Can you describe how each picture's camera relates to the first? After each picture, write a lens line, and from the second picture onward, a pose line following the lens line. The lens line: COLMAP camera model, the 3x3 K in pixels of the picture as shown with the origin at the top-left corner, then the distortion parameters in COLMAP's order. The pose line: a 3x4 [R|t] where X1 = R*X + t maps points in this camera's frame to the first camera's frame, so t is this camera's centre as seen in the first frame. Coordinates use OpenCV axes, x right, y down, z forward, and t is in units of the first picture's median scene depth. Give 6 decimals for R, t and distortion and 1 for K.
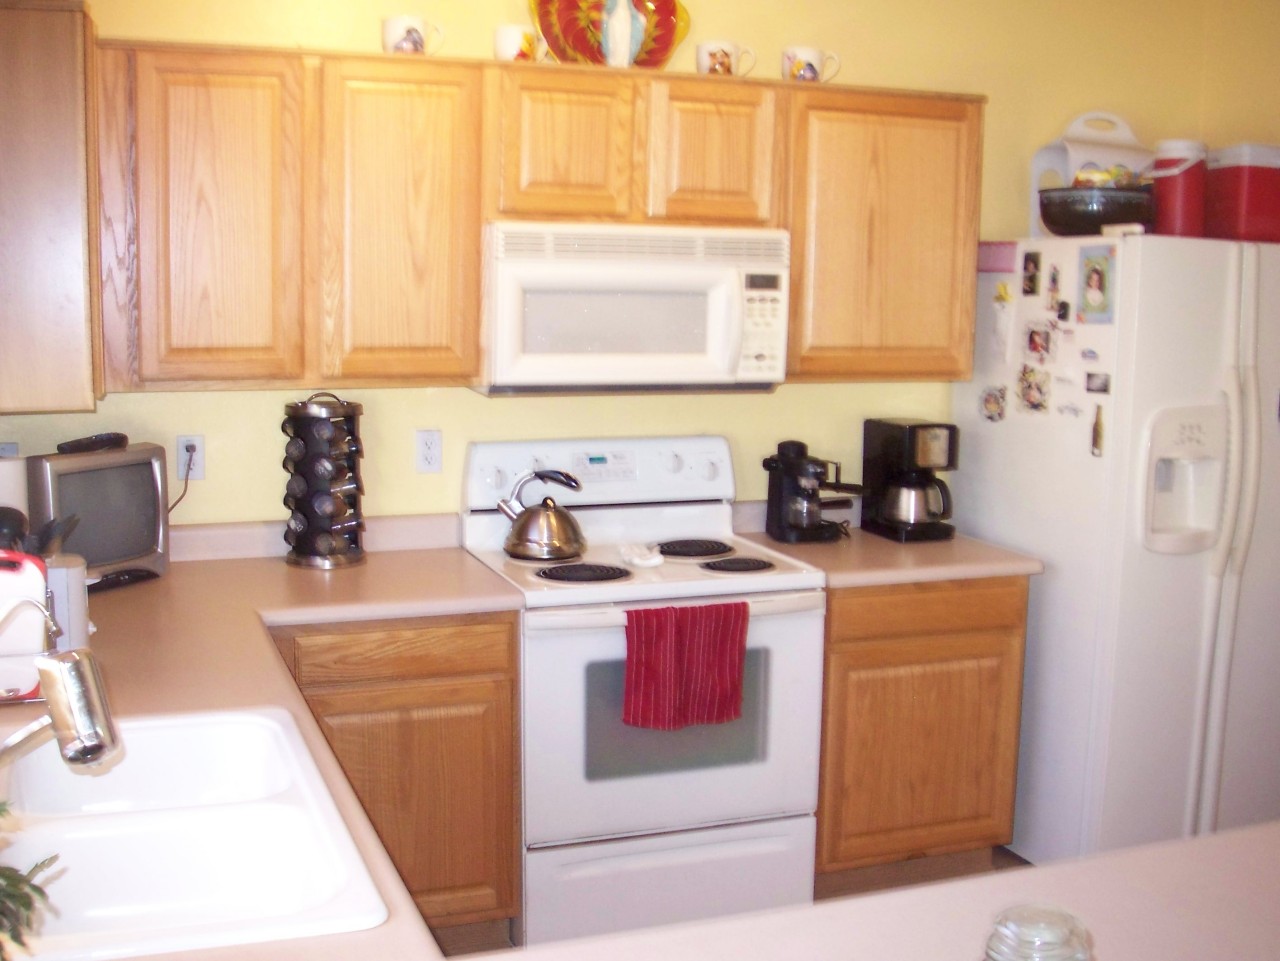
lens RADIAL K [[1486.4, 0, 638.1], [0, 1486.4, 489.5], [0, 0, 1]] dist [-0.149780, 0.000000]
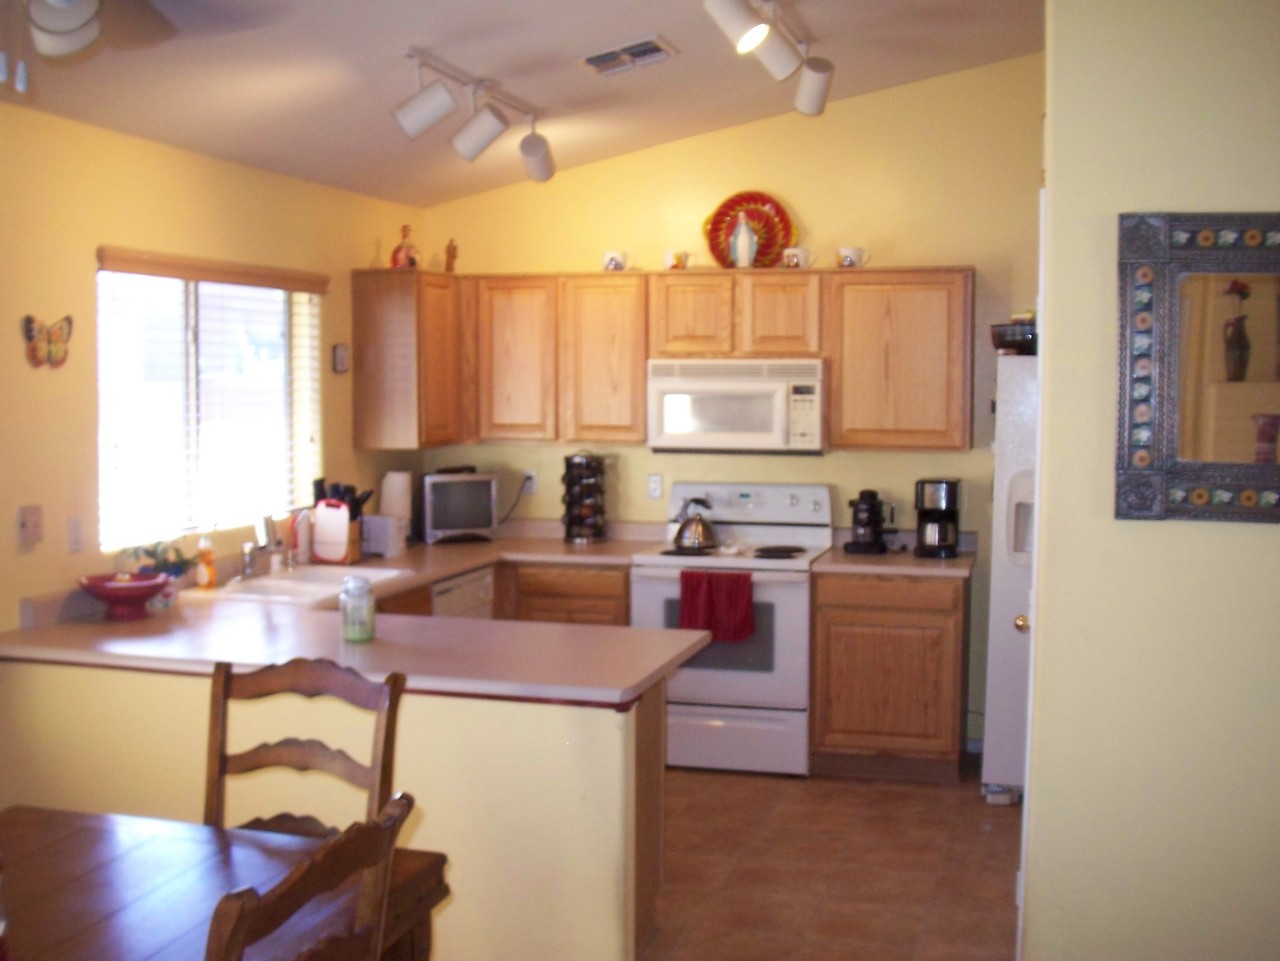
lens RADIAL K [[1486.4, 0, 643.6], [0, 1486.4, 476.0], [0, 0, 1]] dist [-0.149780, 0.000000]
pose [[0.795855, 0.025174, -0.604964, 0.959471], [-0.073986, 0.995691, -0.055898, 0.064693], [0.600950, 0.089246, 0.794288, -0.439501]]
